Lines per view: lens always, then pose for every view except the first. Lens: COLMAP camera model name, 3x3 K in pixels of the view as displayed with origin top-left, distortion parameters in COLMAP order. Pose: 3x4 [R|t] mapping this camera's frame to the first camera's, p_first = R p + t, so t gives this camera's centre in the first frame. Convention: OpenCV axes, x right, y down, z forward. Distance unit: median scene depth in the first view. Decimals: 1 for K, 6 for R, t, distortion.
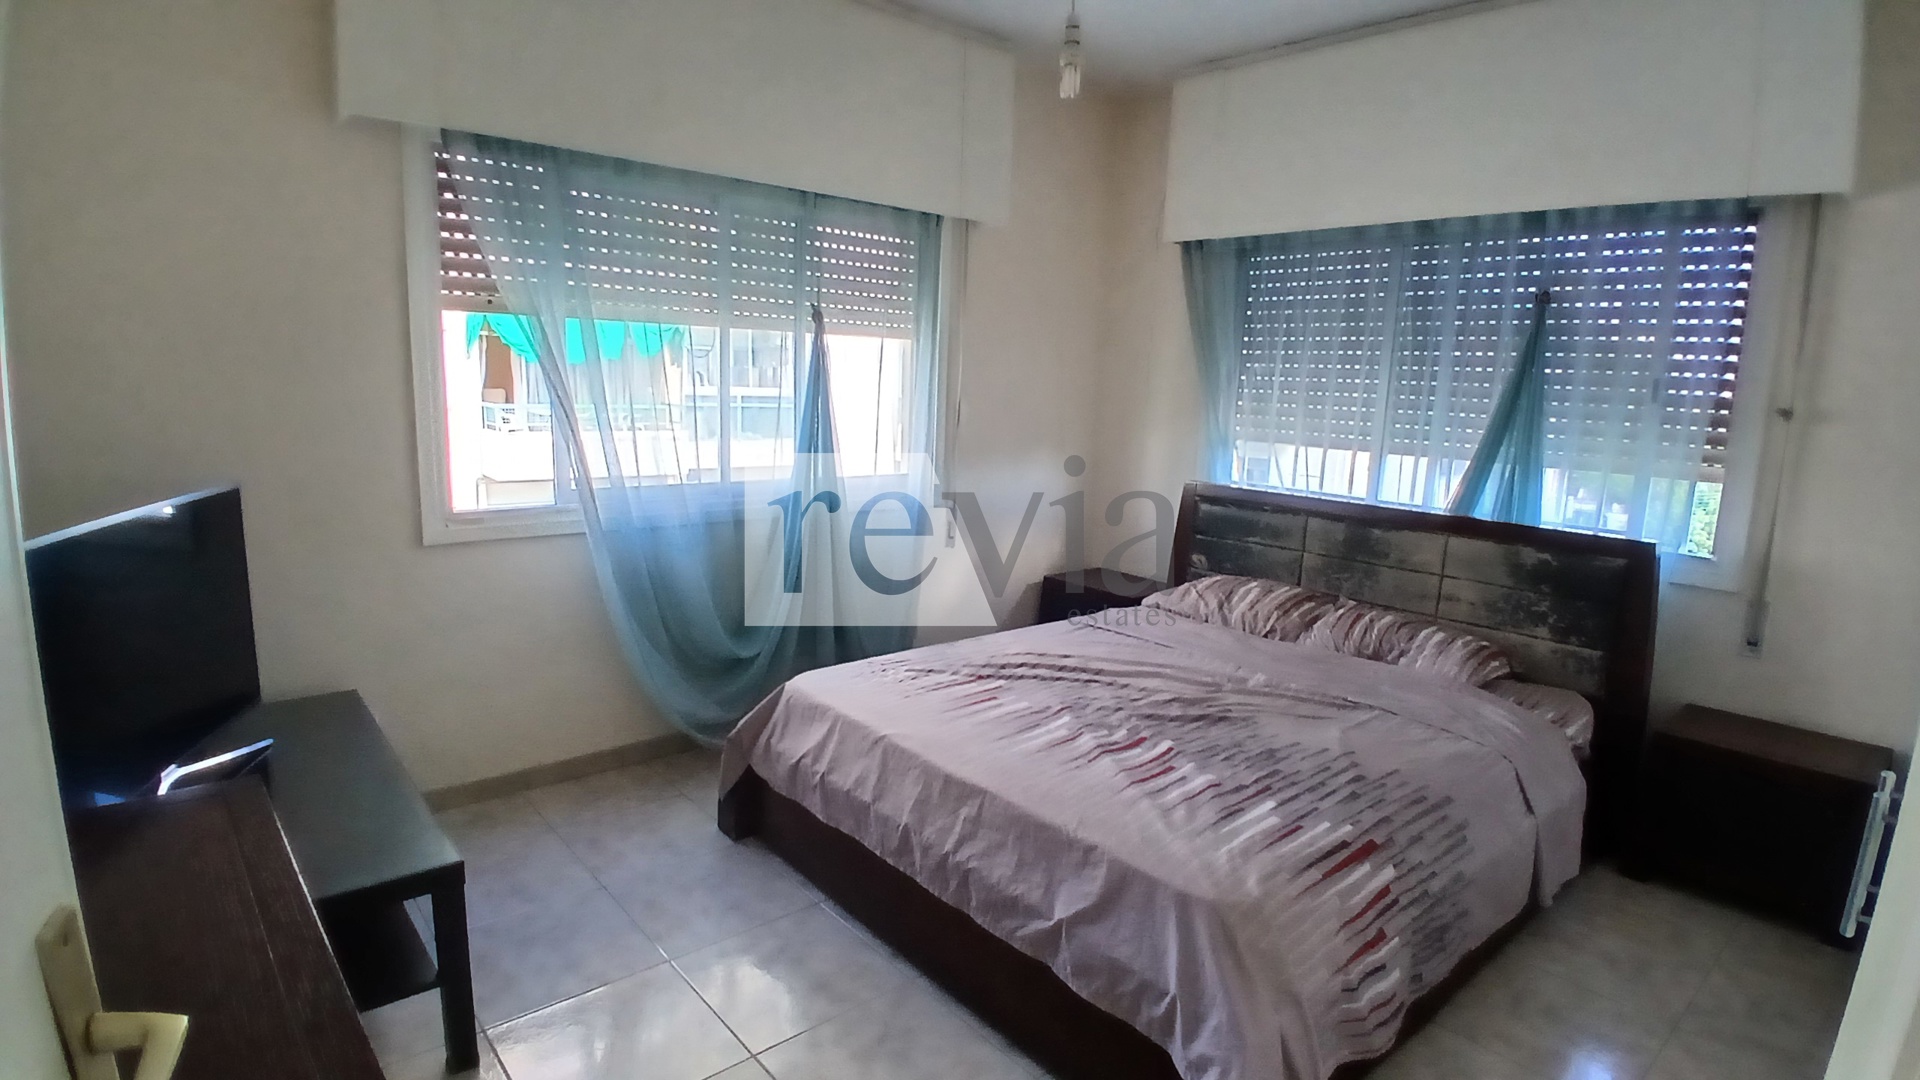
lens RADIAL K [[949.9, 0, 960.0], [0, 949.9, 540.0], [0, 0, 1]] dist [-0.052435, -0.000675]
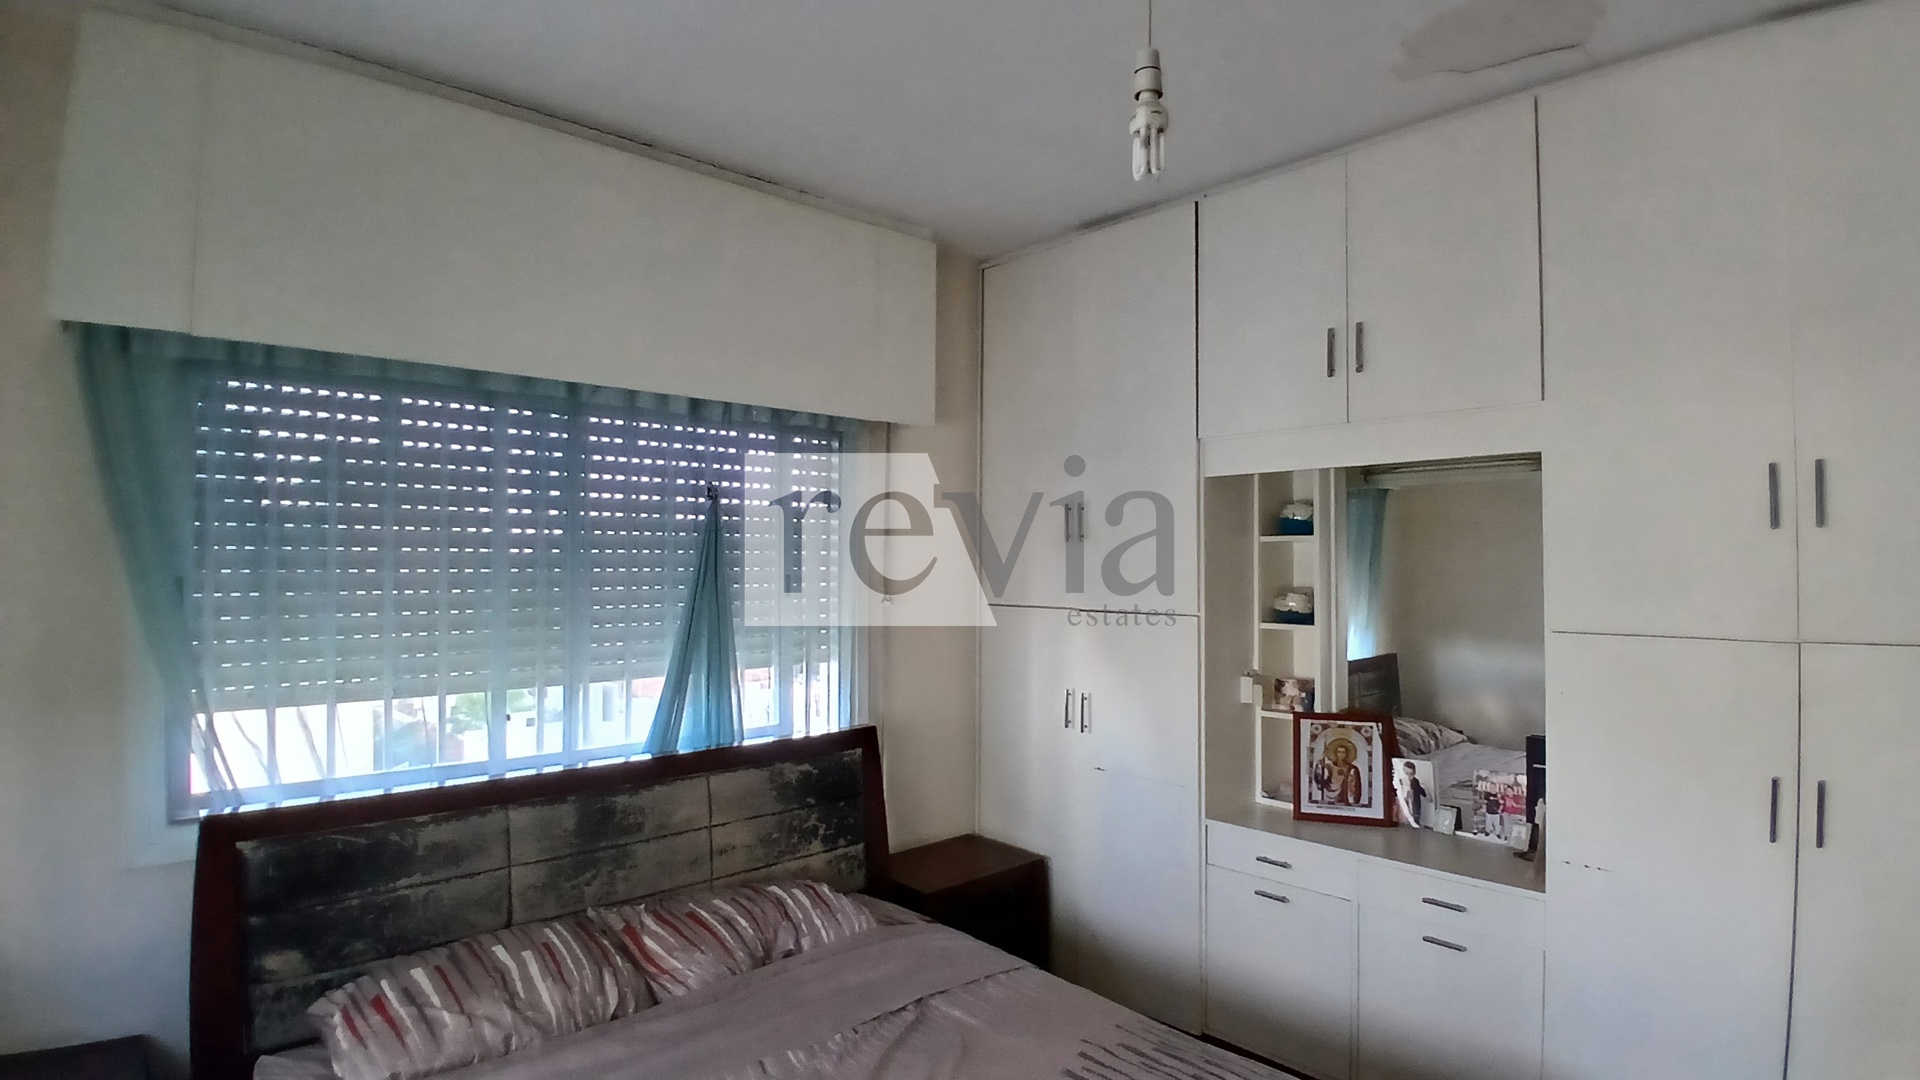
lens RADIAL K [[949.9, 0, 960.0], [0, 949.9, 540.0], [0, 0, 1]] dist [-0.052435, -0.000675]
pose [[-0.037900, -0.007213, 0.999255, -0.299774], [0.176259, 0.984247, 0.013790, -0.177315], [-0.983614, 0.176650, -0.036032, 0.770510]]
